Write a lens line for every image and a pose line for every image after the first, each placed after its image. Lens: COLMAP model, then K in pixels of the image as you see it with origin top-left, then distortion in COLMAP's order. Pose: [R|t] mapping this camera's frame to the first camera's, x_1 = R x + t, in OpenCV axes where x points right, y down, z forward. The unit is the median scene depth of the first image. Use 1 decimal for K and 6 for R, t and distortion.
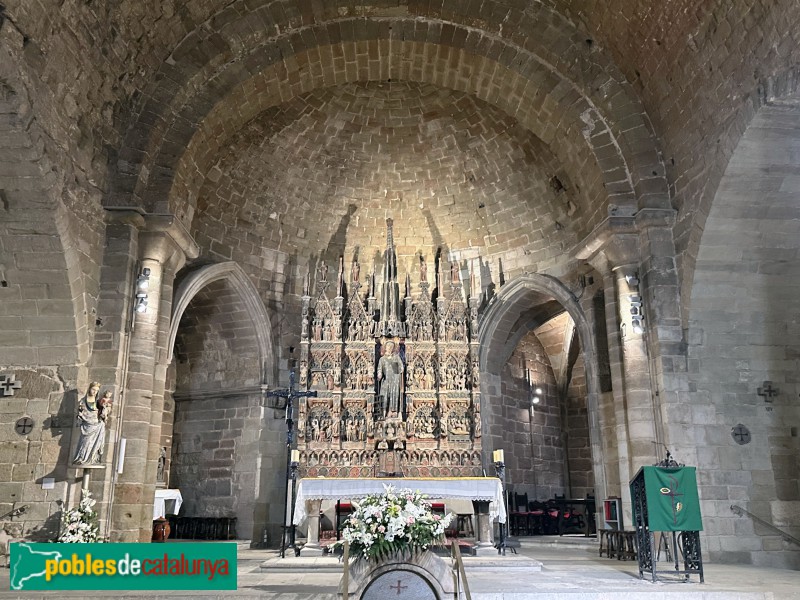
lens RADIAL K [[697.8, 0, 394.9], [0, 697.8, 307.3], [0, 0, 1]] dist [0.162916, -0.282190]
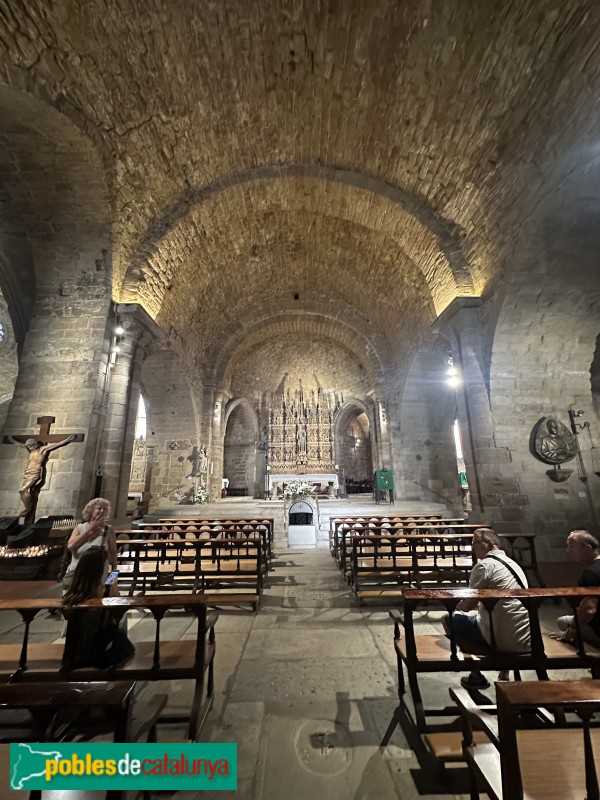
lens RADIAL K [[320.4, 0, 300.0], [0, 320.4, 400.0], [0, 0, 1]] dist [-0.001505, 0.000032]
pose [[0.999373, -0.021255, -0.028327, 0.028044], [0.021744, 0.999618, 0.017080, -0.073692], [0.027953, -0.017685, 0.999453, -0.264999]]
